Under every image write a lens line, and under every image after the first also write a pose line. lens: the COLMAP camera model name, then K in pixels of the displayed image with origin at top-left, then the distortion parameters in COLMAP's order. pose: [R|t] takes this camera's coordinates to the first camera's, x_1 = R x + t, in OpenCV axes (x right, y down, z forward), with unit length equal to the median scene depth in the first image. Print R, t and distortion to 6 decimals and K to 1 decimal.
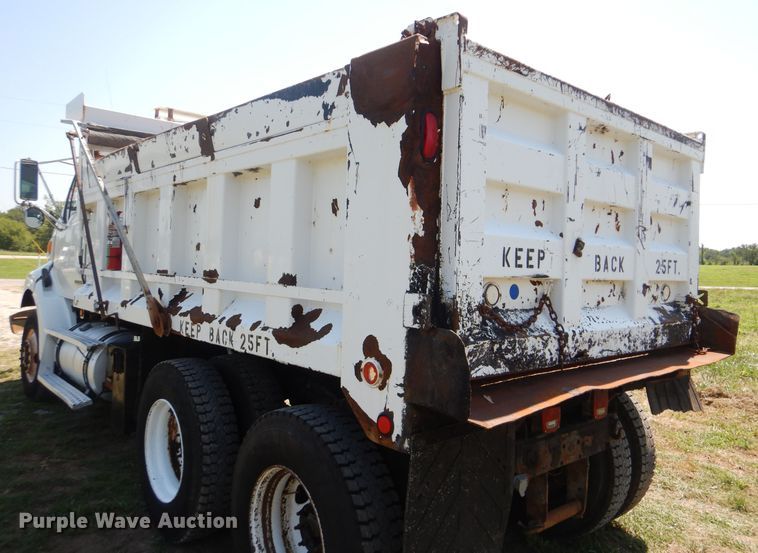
lens RADIAL K [[584.2, 0, 401.0], [0, 584.2, 252.0], [0, 0, 1]] dist [0.016628, -0.002916]
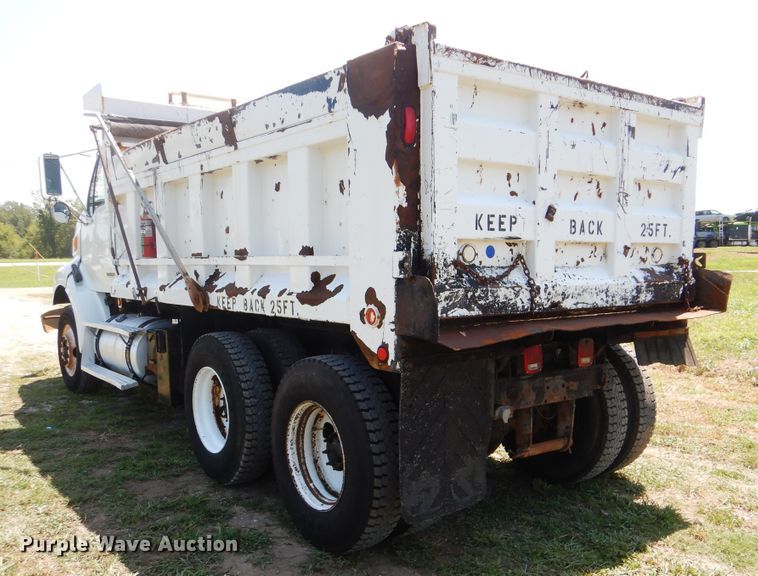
lens RADIAL K [[717.5, 0, 390.6], [0, 717.5, 340.6], [0, 0, 1]] dist [0.010930, 0.000000]
pose [[0.995173, -0.025418, -0.094790, 0.108469], [0.037805, 0.990625, 0.131275, 0.041213], [0.090565, -0.134225, 0.986804, -0.440902]]
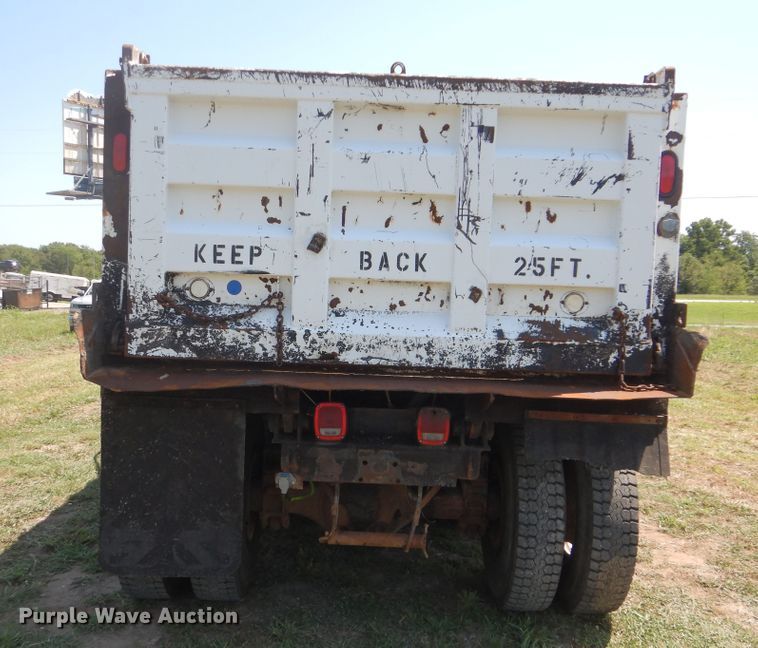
lens RADIAL K [[795.8, 0, 352.9], [0, 795.8, 341.3], [0, 0, 1]] dist [0.012660, 0.000000]
pose [[0.725974, 0.038621, -0.686636, 1.158433], [0.003691, 0.998189, 0.060047, 0.069005], [0.687712, -0.046127, 0.724517, 0.093691]]
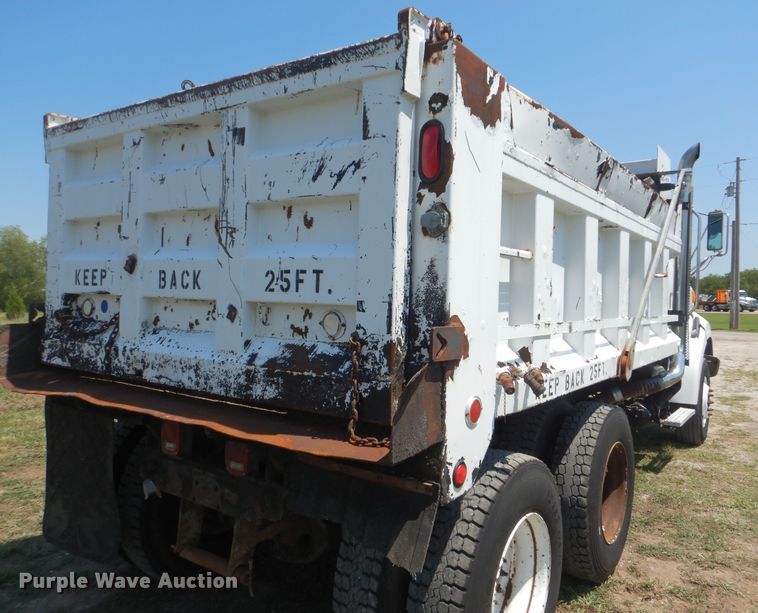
lens RADIAL K [[589.0, 0, 404.7], [0, 589.0, 303.7], [0, 0, 1]] dist [0.009757, -0.003018]
pose [[0.220963, -0.014598, -0.975173, 1.299326], [0.000219, 0.999889, -0.014919, 0.070023], [0.975282, 0.003083, 0.220942, 1.155593]]
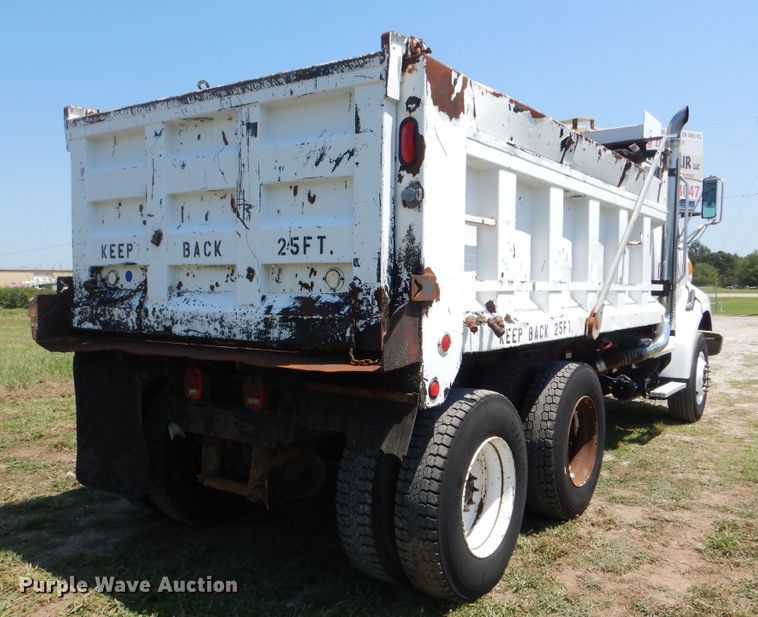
lens RADIAL K [[712.4, 0, 367.5], [0, 712.4, 341.9], [0, 0, 1]] dist [0.002772, 0.000000]
pose [[0.198685, 0.045024, -0.979029, 1.692626], [0.019732, 0.998558, 0.049927, 0.129687], [0.979865, -0.029238, 0.197510, 1.055448]]
